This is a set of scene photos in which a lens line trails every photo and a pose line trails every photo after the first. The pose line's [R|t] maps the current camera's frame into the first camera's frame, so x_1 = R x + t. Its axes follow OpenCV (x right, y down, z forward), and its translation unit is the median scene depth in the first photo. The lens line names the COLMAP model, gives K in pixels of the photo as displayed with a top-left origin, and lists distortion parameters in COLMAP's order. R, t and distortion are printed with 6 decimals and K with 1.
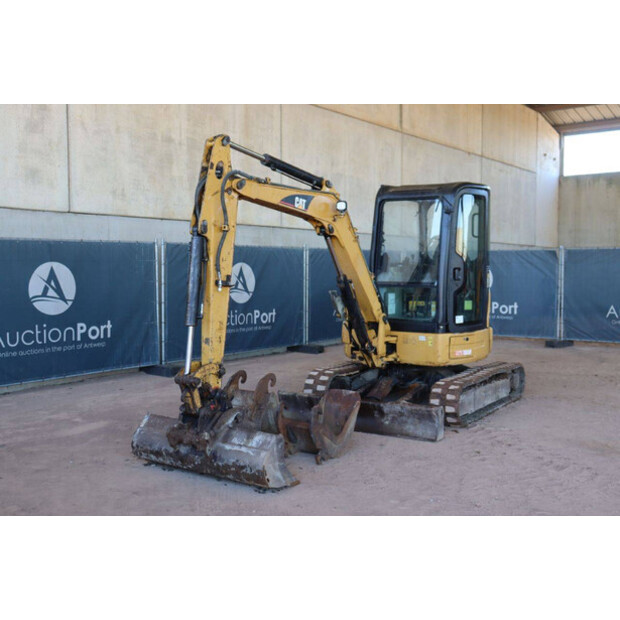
lens RADIAL K [[723.1, 0, 310.0], [0, 723.1, 310.0], [0, 0, 1]] dist [-0.036469, 0.198027]
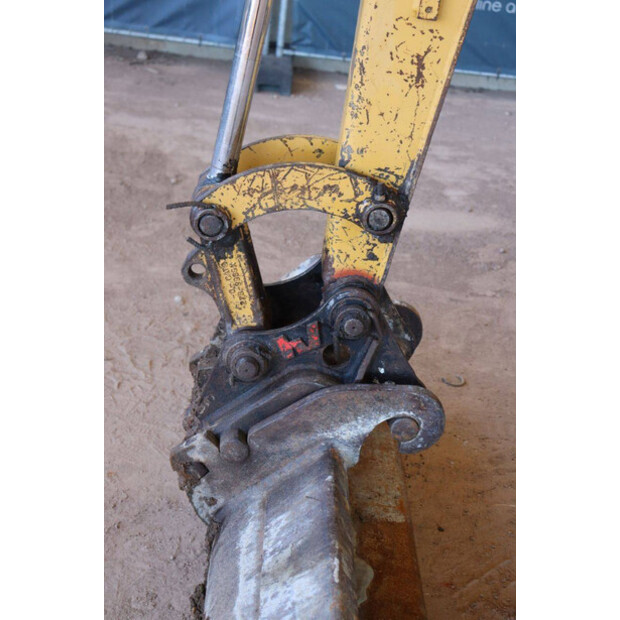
lens RADIAL K [[1013.2, 0, 310.0], [0, 1013.2, 310.0], [0, 0, 1]] dist [0.018666, 0.038277]
pose [[0.582031, 0.412449, -0.700804, 0.055747], [-0.160021, 0.903063, 0.398586, -0.005176], [0.797266, -0.119846, 0.591611, 0.478077]]
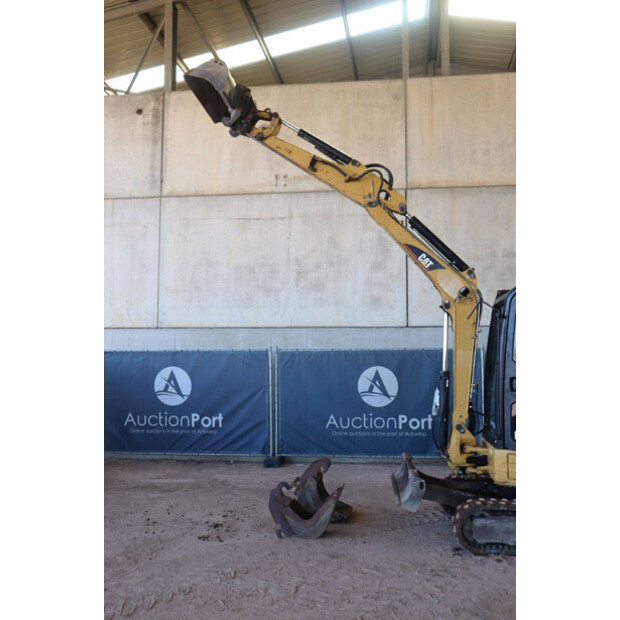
lens RADIAL K [[684.6, 0, 310.0], [0, 684.6, 310.0], [0, 0, 1]] dist [-0.099407, 0.325078]
pose [[0.477910, -0.066550, -0.875884, 0.677110], [-0.052216, 0.993210, -0.103955, -0.032560], [0.876856, 0.095416, 0.471190, 0.296473]]
